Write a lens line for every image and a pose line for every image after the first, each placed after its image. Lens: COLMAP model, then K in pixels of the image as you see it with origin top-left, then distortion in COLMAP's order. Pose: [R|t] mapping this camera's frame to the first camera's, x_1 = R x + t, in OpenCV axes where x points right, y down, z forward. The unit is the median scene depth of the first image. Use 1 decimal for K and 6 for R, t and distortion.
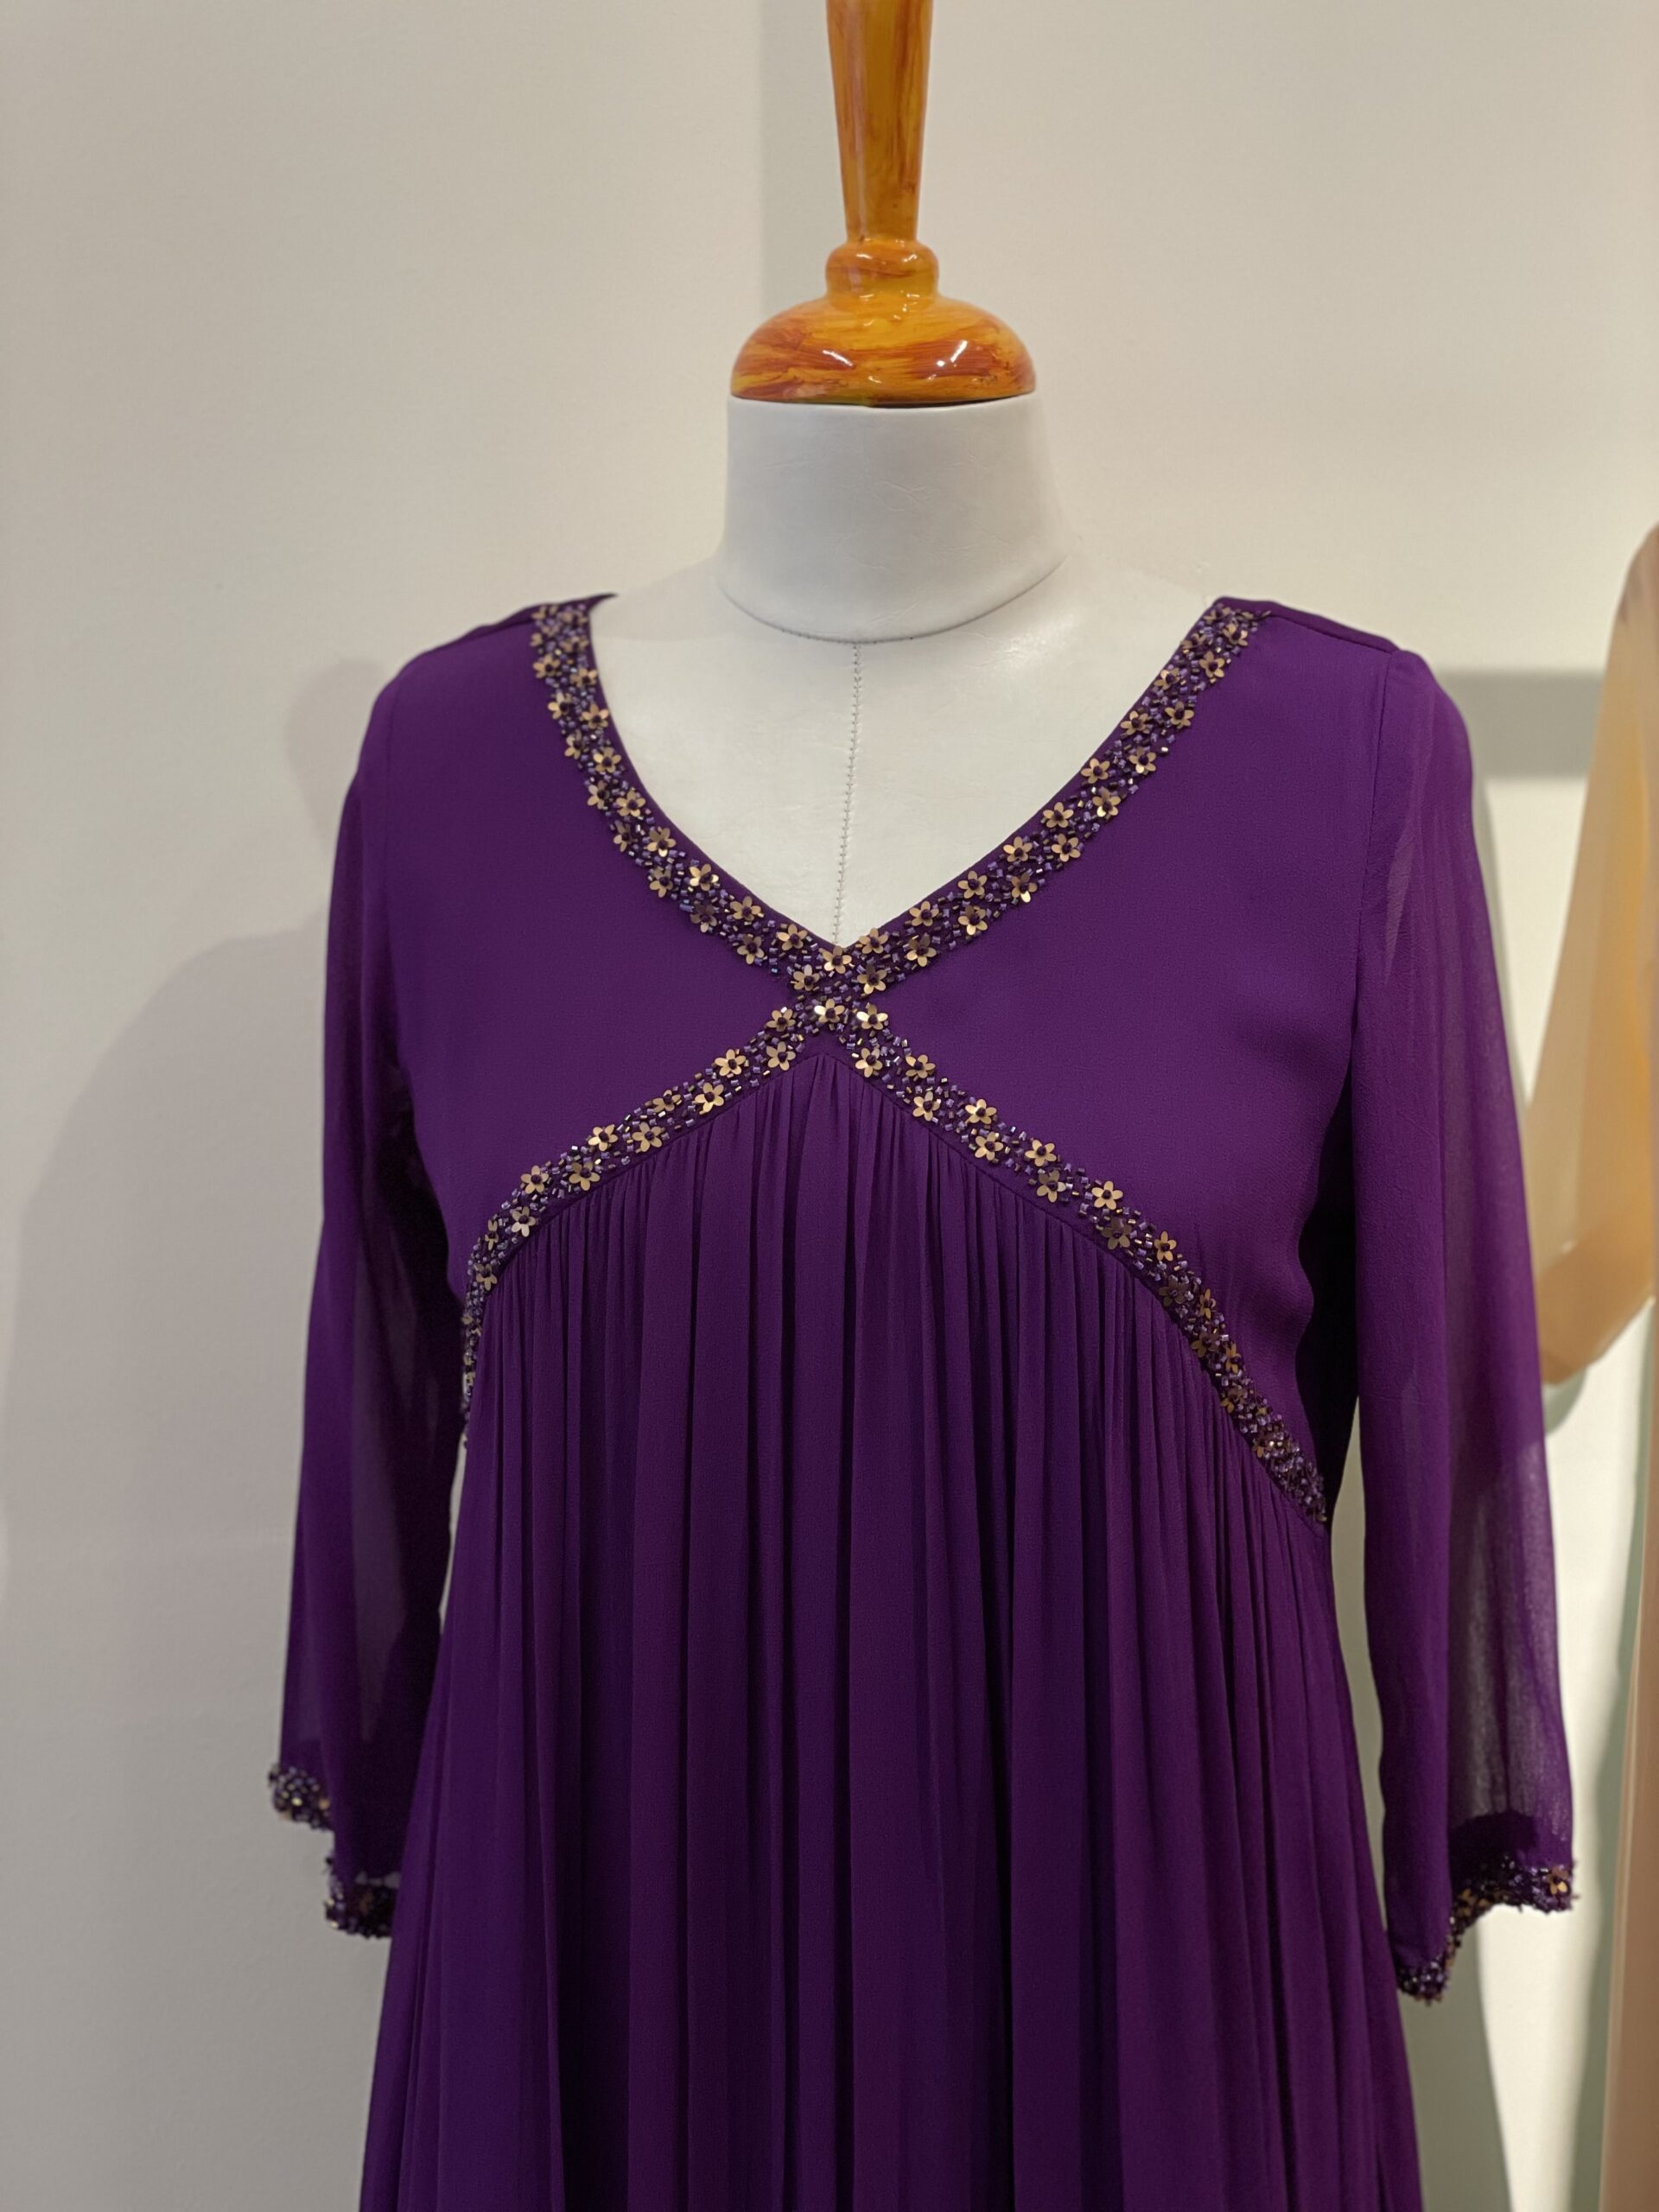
lens RADIAL K [[3320.4, 0, 829.5], [0, 3320.4, 1106.0], [0, 0, 1]] dist [0.000408, 0.677244]
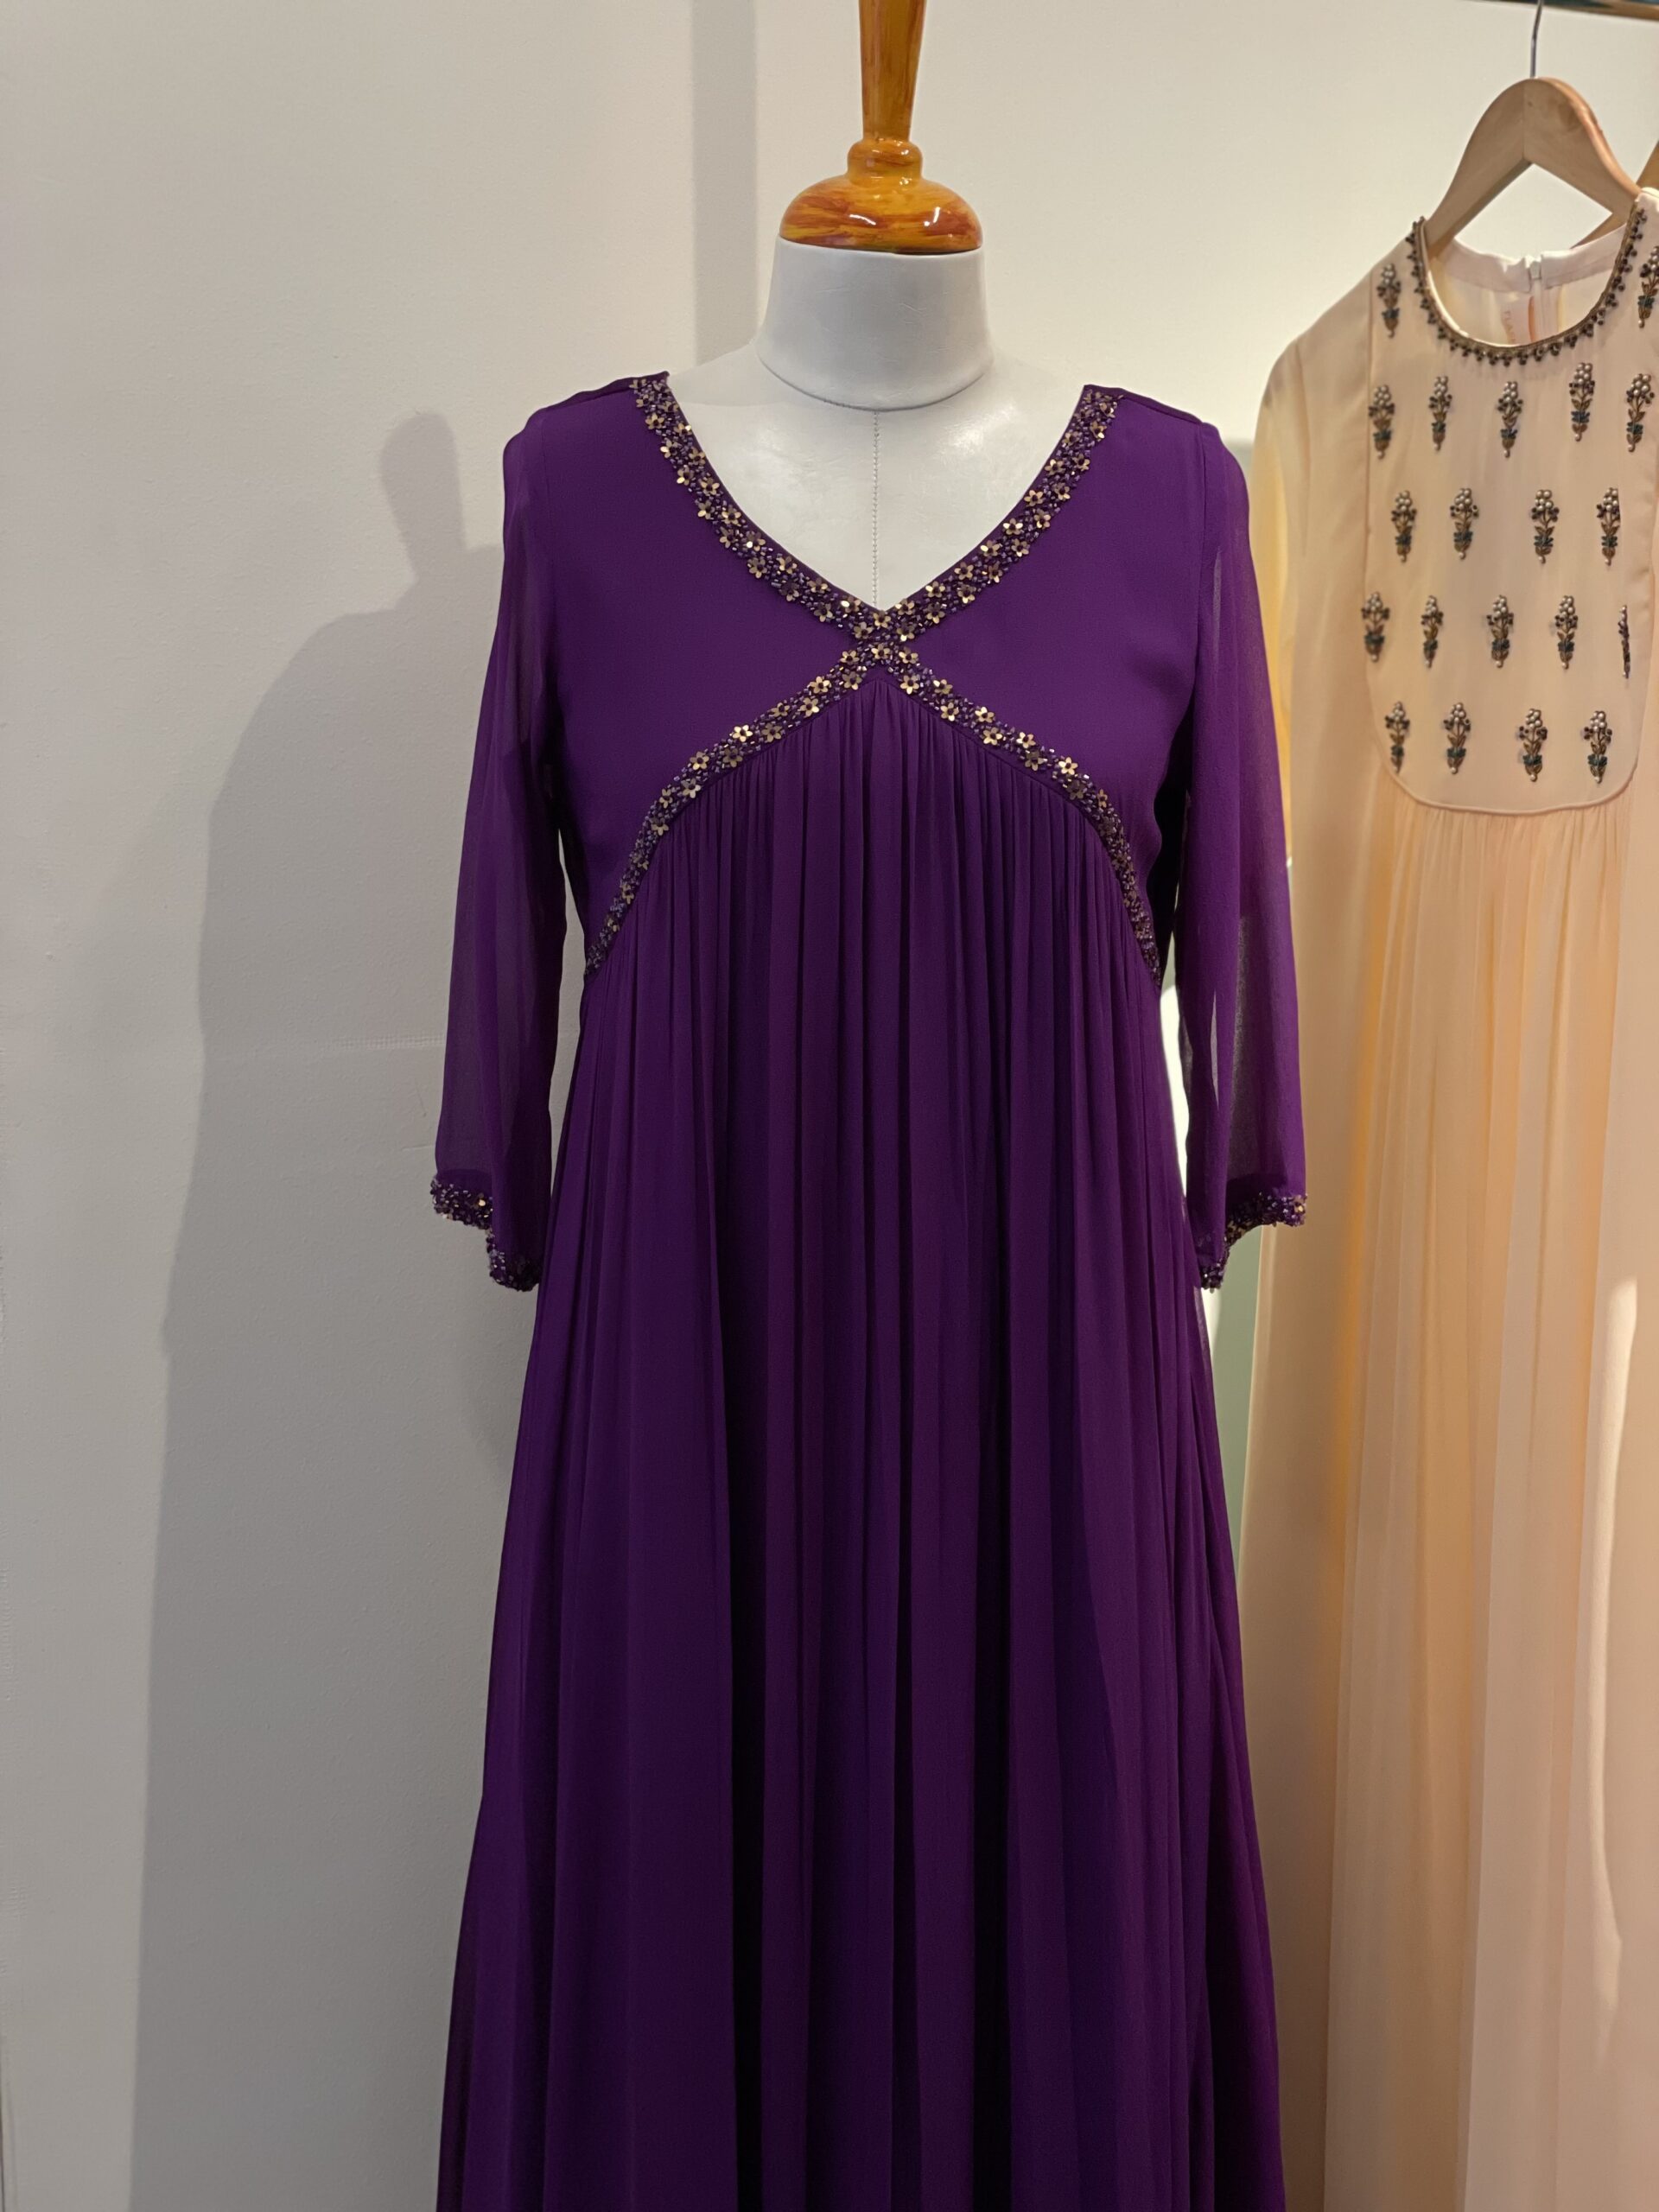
lens RADIAL K [[3294.4, 0, 829.5], [0, 3294.4, 1106.0], [0, 0, 1]] dist [0.073549, 0.165580]
pose [[0.972683, -0.026390, 0.230635, -0.378195], [0.009846, 0.997313, 0.072591, 0.069843], [-0.231931, -0.068337, 0.970329, -0.498792]]
